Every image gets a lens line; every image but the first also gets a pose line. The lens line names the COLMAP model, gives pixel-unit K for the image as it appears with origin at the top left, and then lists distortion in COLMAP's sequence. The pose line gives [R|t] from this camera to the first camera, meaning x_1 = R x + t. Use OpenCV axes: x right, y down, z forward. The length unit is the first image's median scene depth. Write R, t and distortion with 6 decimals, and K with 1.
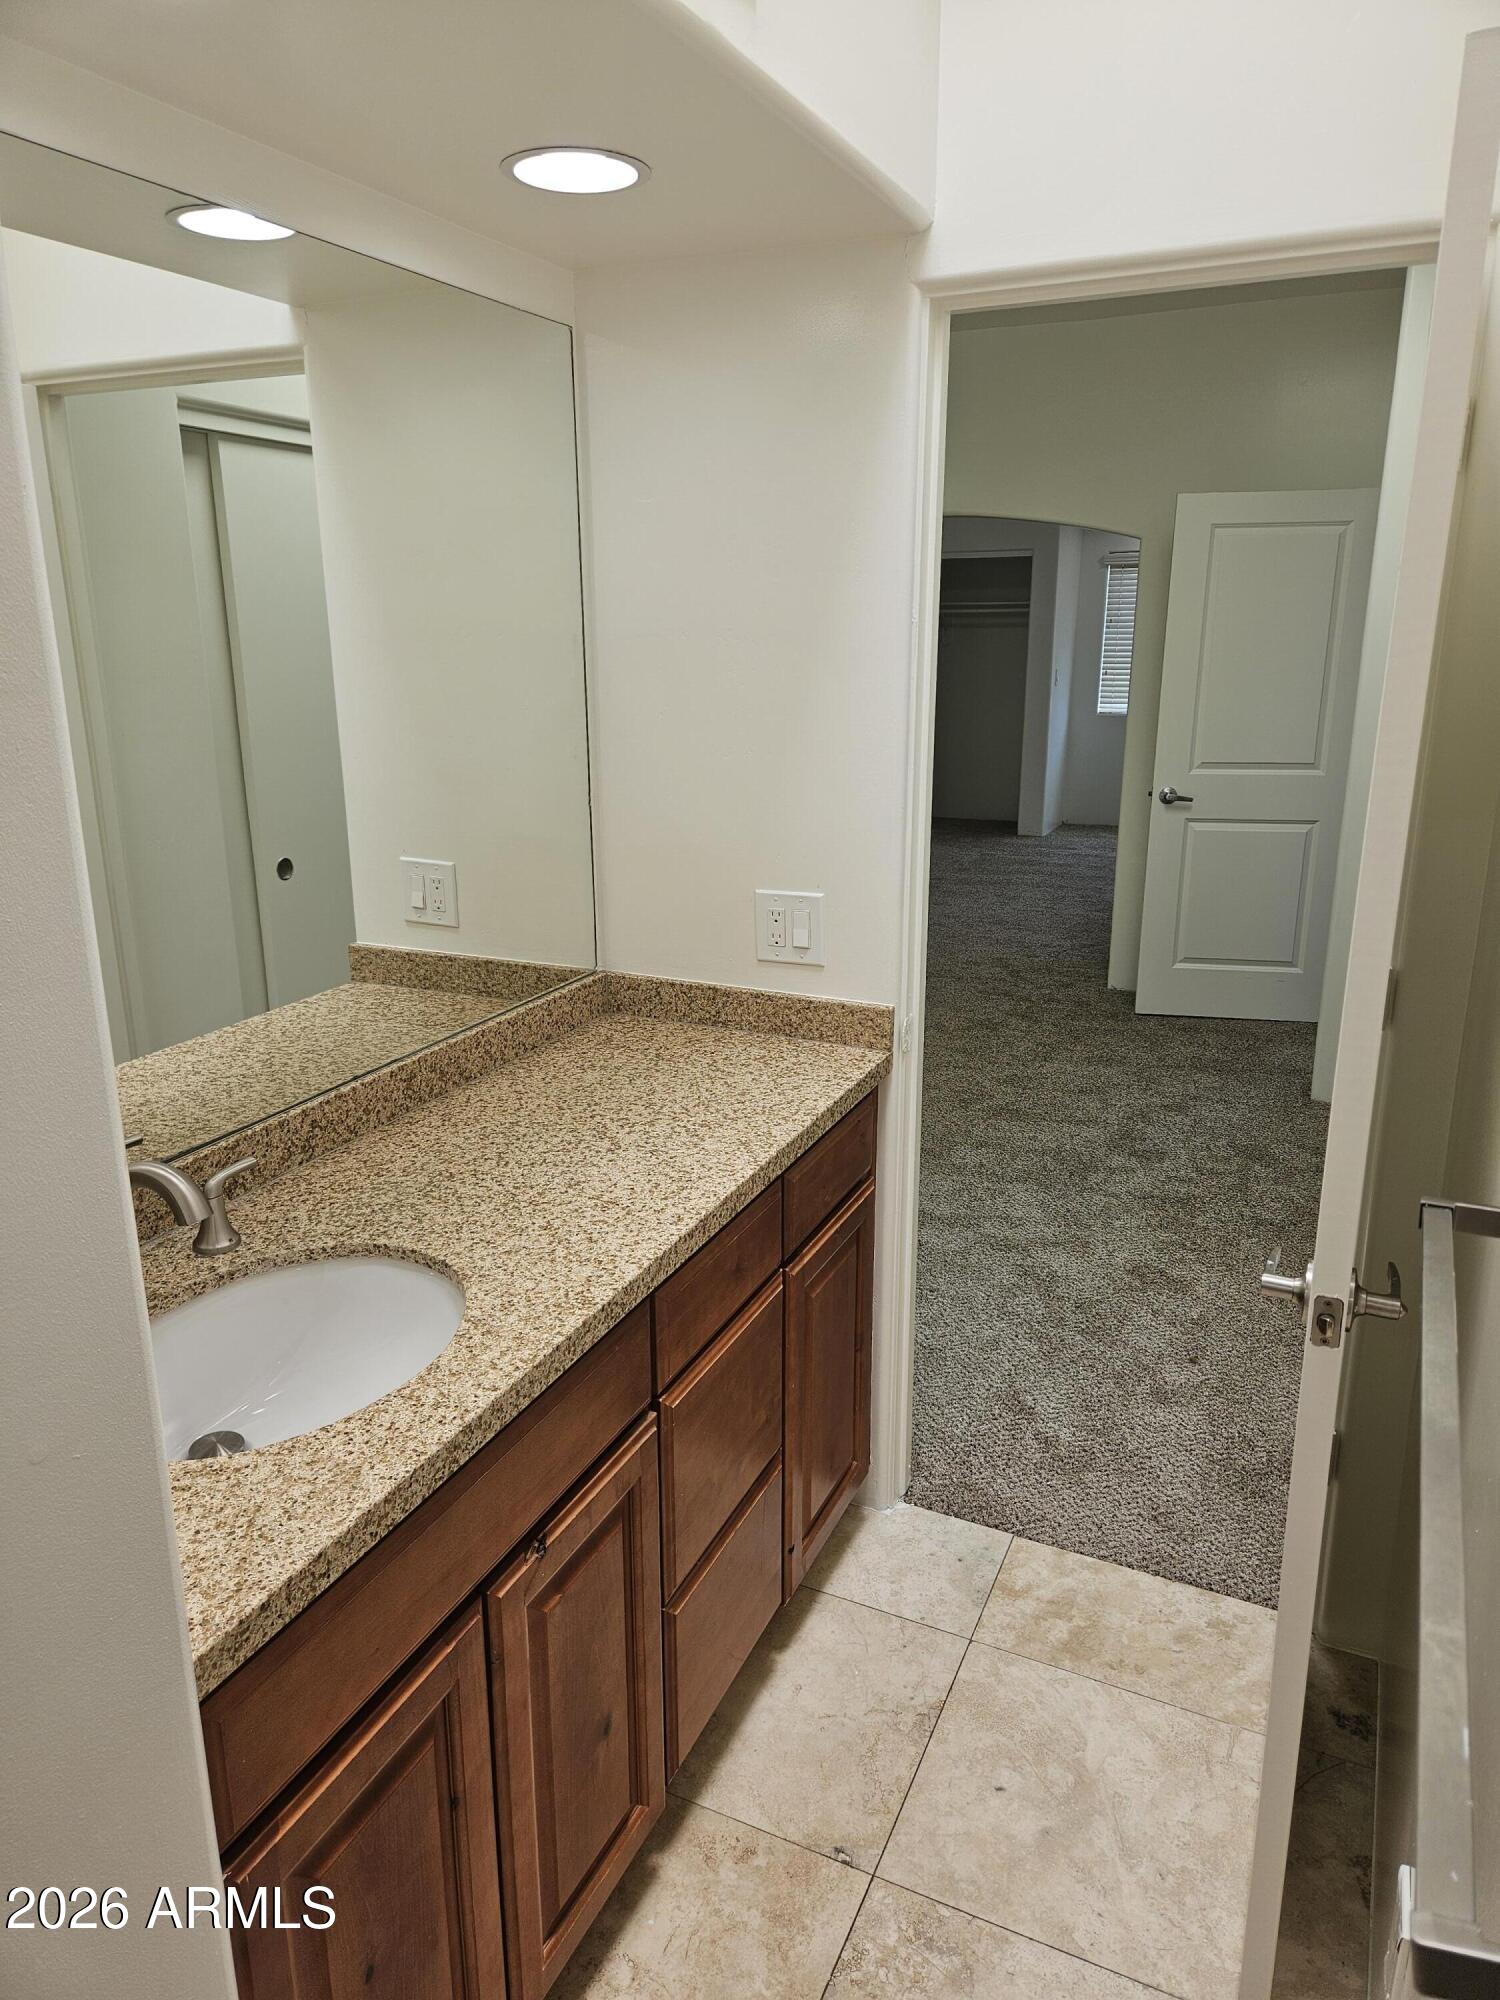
lens RADIAL K [[1353.2, 0, 752.2], [0, 1353.2, 989.4], [0, 0, 1]] dist [0.076582, -0.057016]
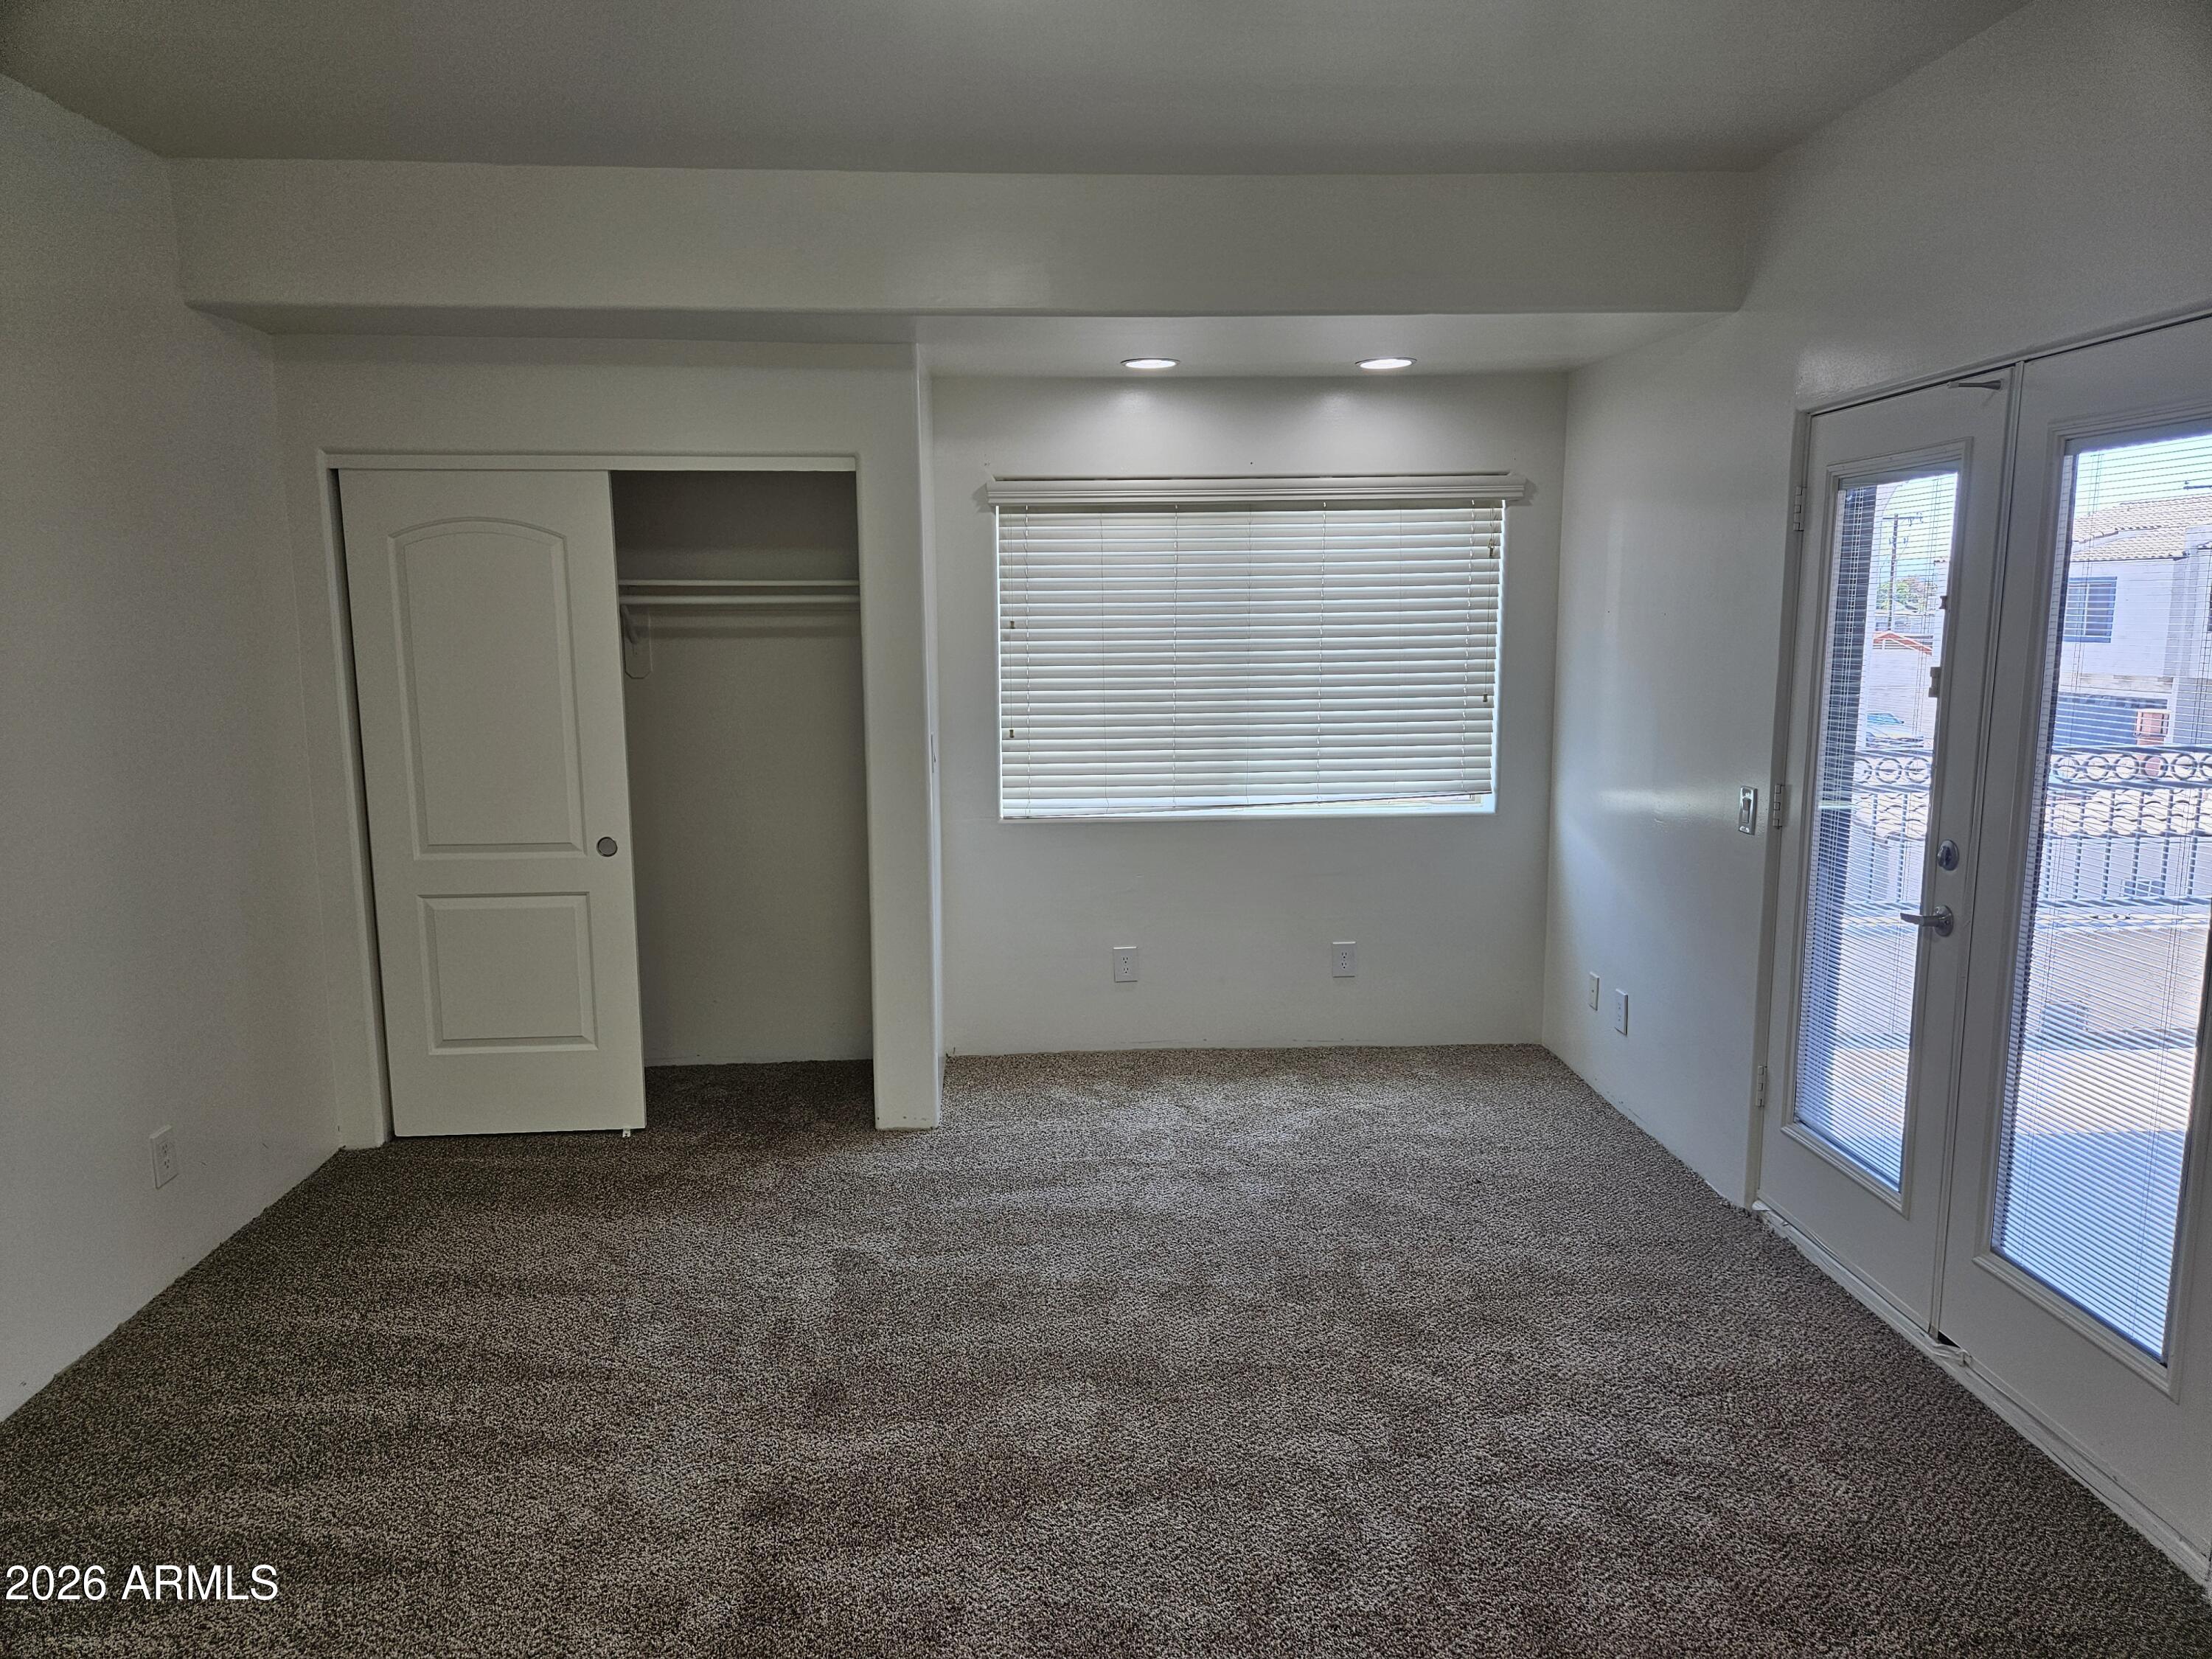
lens RADIAL K [[1496.7, 0, 1108.7], [0, 1496.7, 834.7], [0, 0, 1]] dist [0.076582, -0.057016]
pose [[0.881464, -0.073399, 0.466513, 0.098648], [0.126619, 0.988411, -0.083731, -0.294695], [-0.454961, 0.132875, 0.880543, 1.058310]]
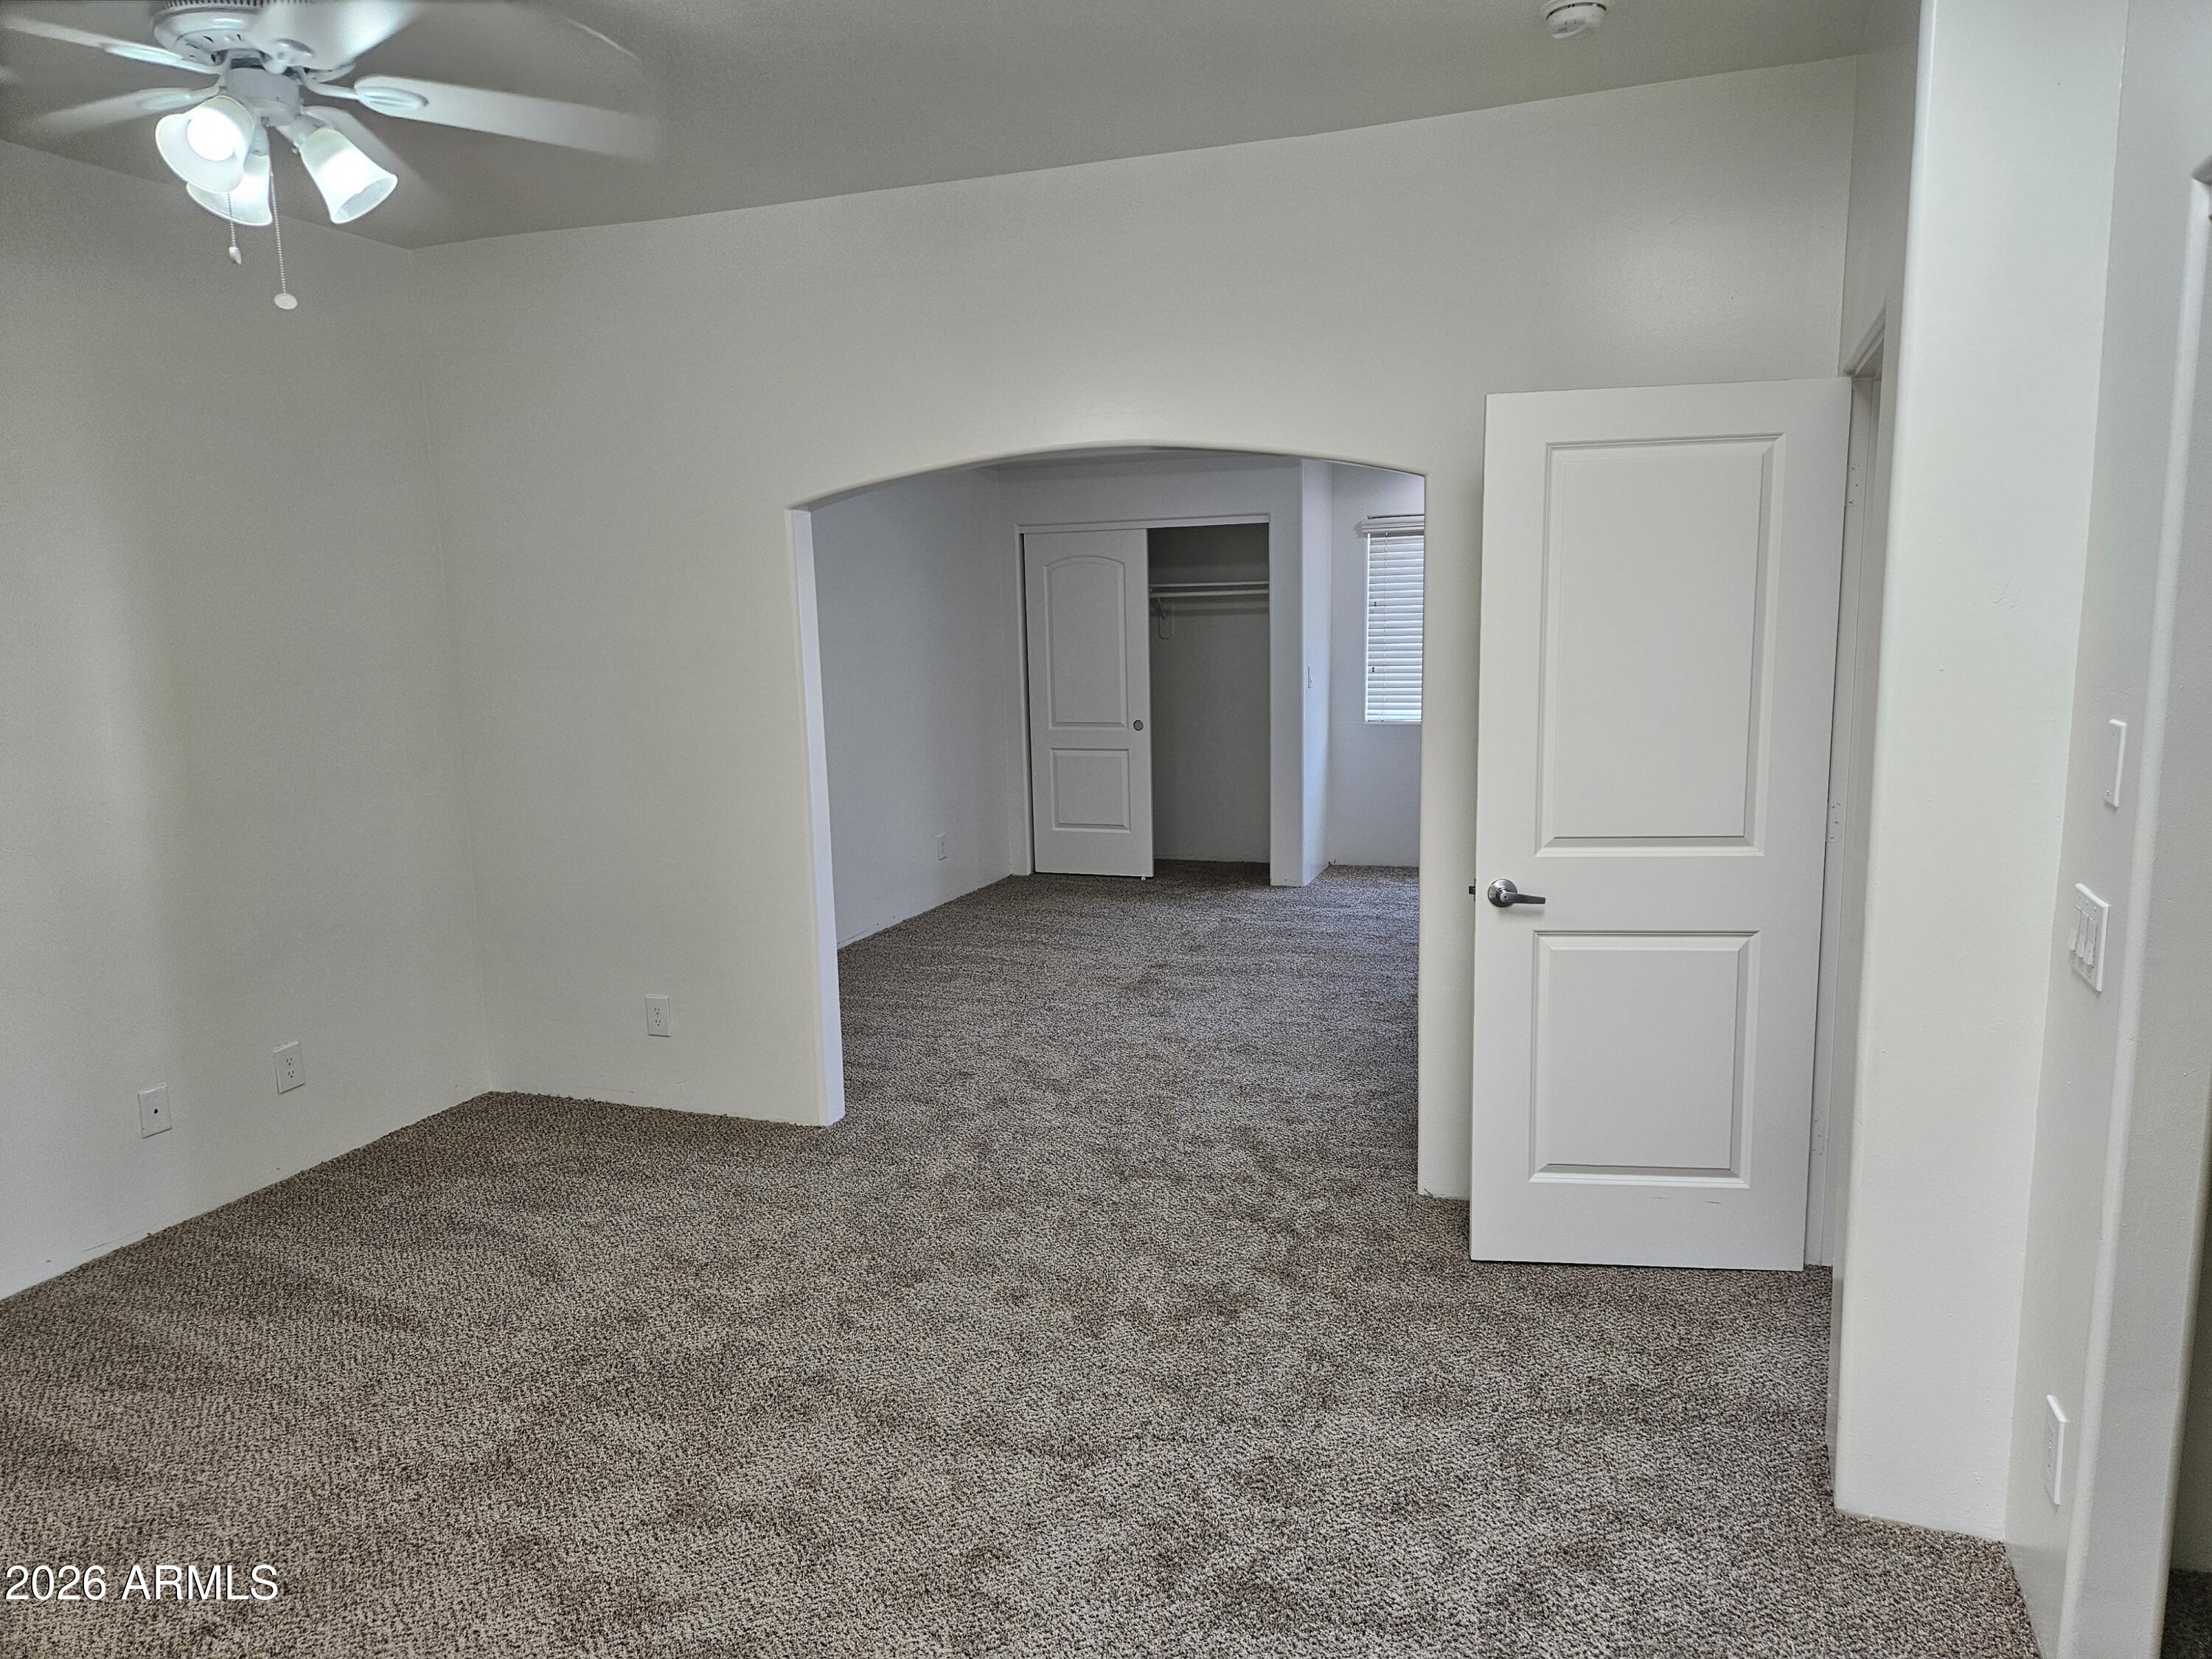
lens RADIAL K [[1496.7, 0, 1106.1], [0, 1496.7, 840.4], [0, 0, 1]] dist [0.076582, -0.057016]
pose [[0.996724, -0.032471, 0.074075, 0.087794], [0.040450, 0.993230, -0.108891, -0.101139], [-0.070038, 0.111531, 0.991290, 0.367797]]
